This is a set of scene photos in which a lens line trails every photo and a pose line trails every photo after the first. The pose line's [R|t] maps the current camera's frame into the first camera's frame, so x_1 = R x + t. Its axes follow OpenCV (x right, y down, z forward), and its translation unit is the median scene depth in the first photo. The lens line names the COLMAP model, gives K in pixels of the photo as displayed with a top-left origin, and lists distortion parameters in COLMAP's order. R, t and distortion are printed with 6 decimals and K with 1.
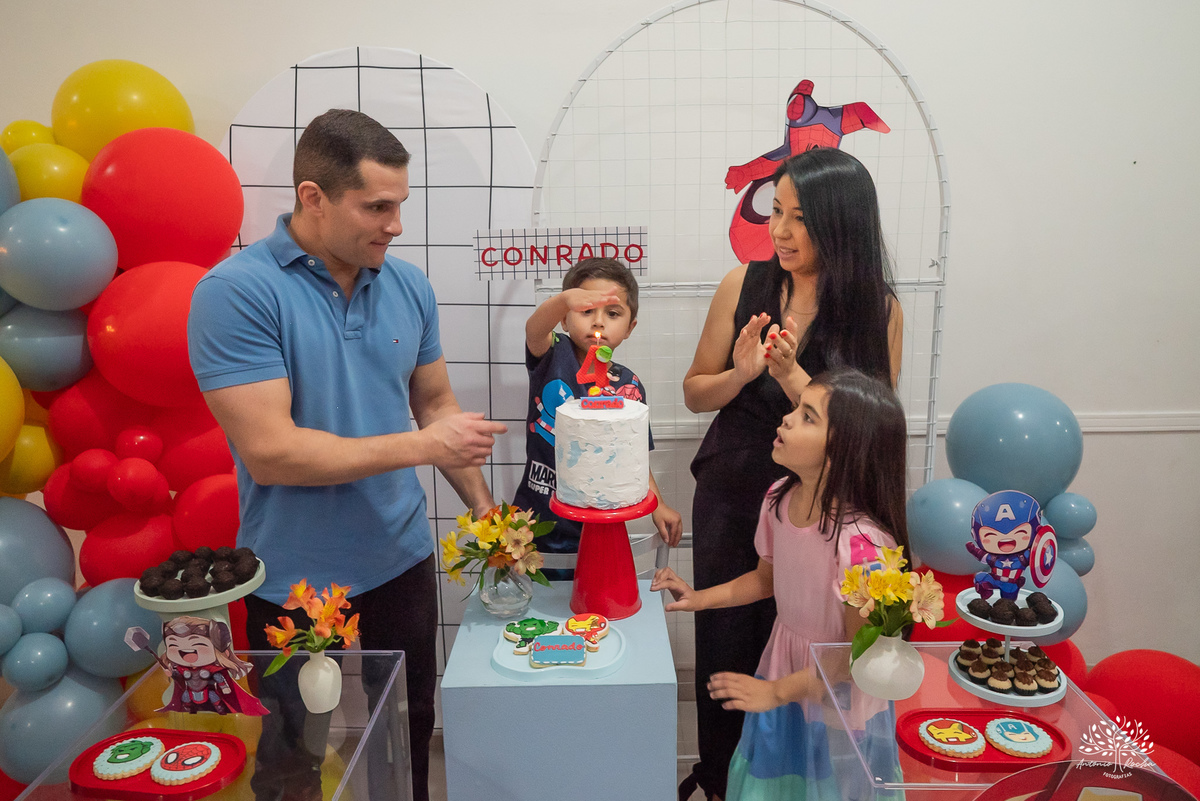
lens RADIAL K [[835.7, 0, 600.0], [0, 835.7, 400.5], [0, 0, 1]] dist [-0.004942, 0.050360]
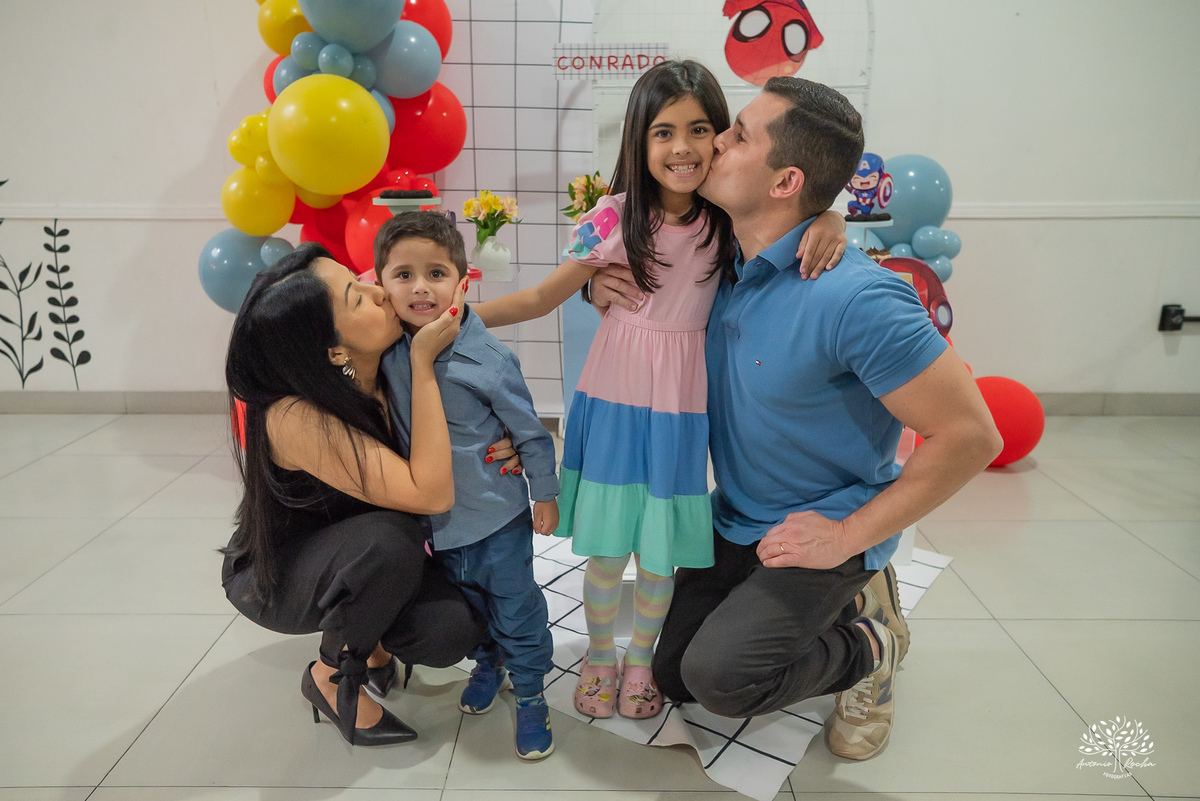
lens RADIAL K [[842.4, 0, 596.5], [0, 842.4, 408.4], [0, 0, 1]] dist [-0.009562, 0.059474]
pose [[0.999881, 0.014178, -0.006022, -0.054237], [-0.013634, 0.996516, 0.082277, 0.317403], [0.007167, -0.082186, 0.996591, -0.547481]]
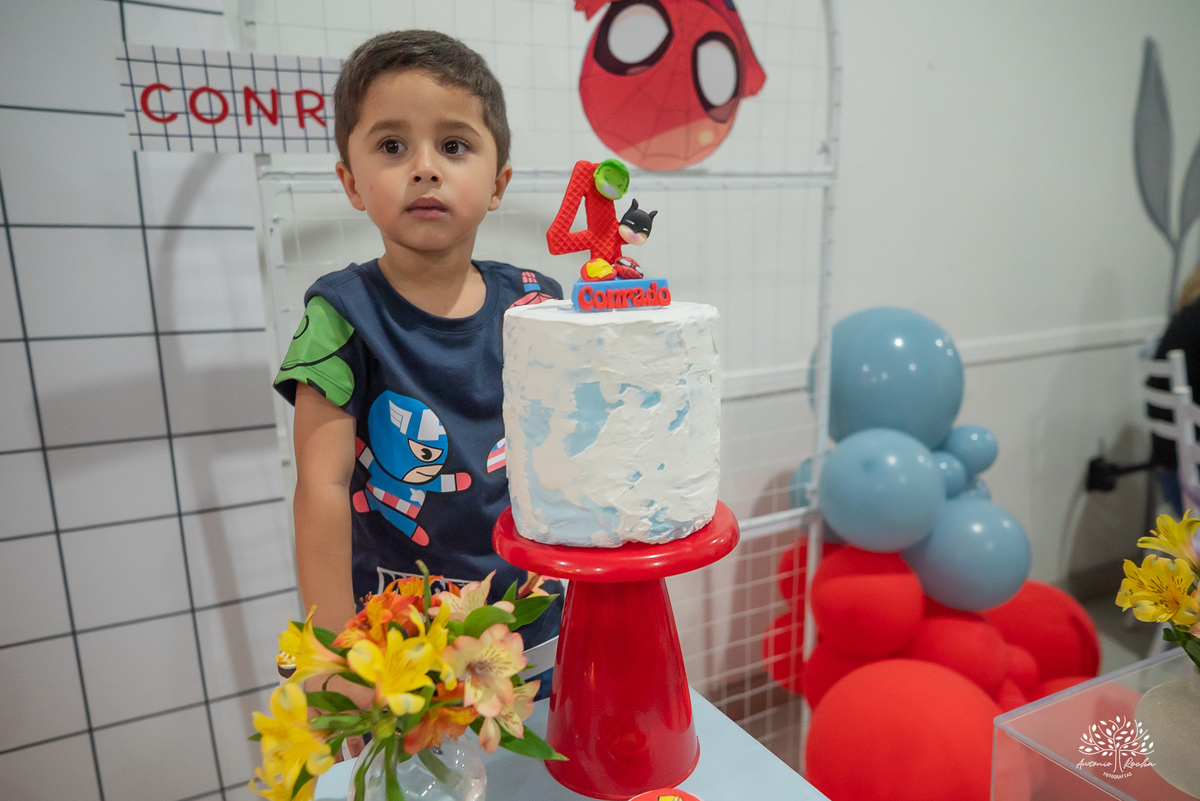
lens RADIAL K [[842.4, 0, 596.5], [0, 842.4, 408.4], [0, 0, 1]] dist [-0.009562, 0.059474]
pose [[0.894965, -0.108035, 0.432858, -0.136746], [0.115069, 0.993307, 0.010001, 0.037915], [-0.431041, 0.040858, 0.901407, 0.428320]]
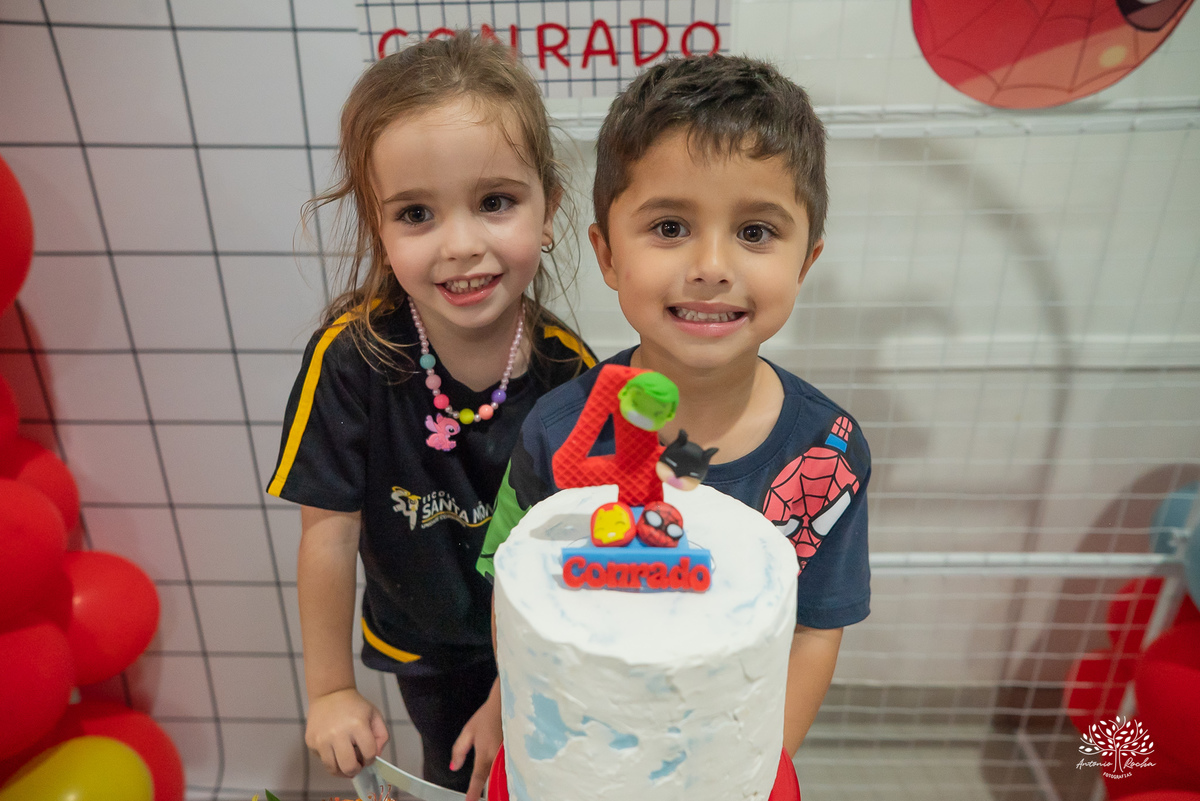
lens RADIAL K [[842.4, 0, 596.5], [0, 842.4, 408.4], [0, 0, 1]] dist [-0.009562, 0.059474]
pose [[0.999590, 0.009561, -0.026982, -0.003489], [-0.003392, 0.975498, 0.219983, -0.079578], [0.028424, -0.219801, 0.975131, 0.493009]]
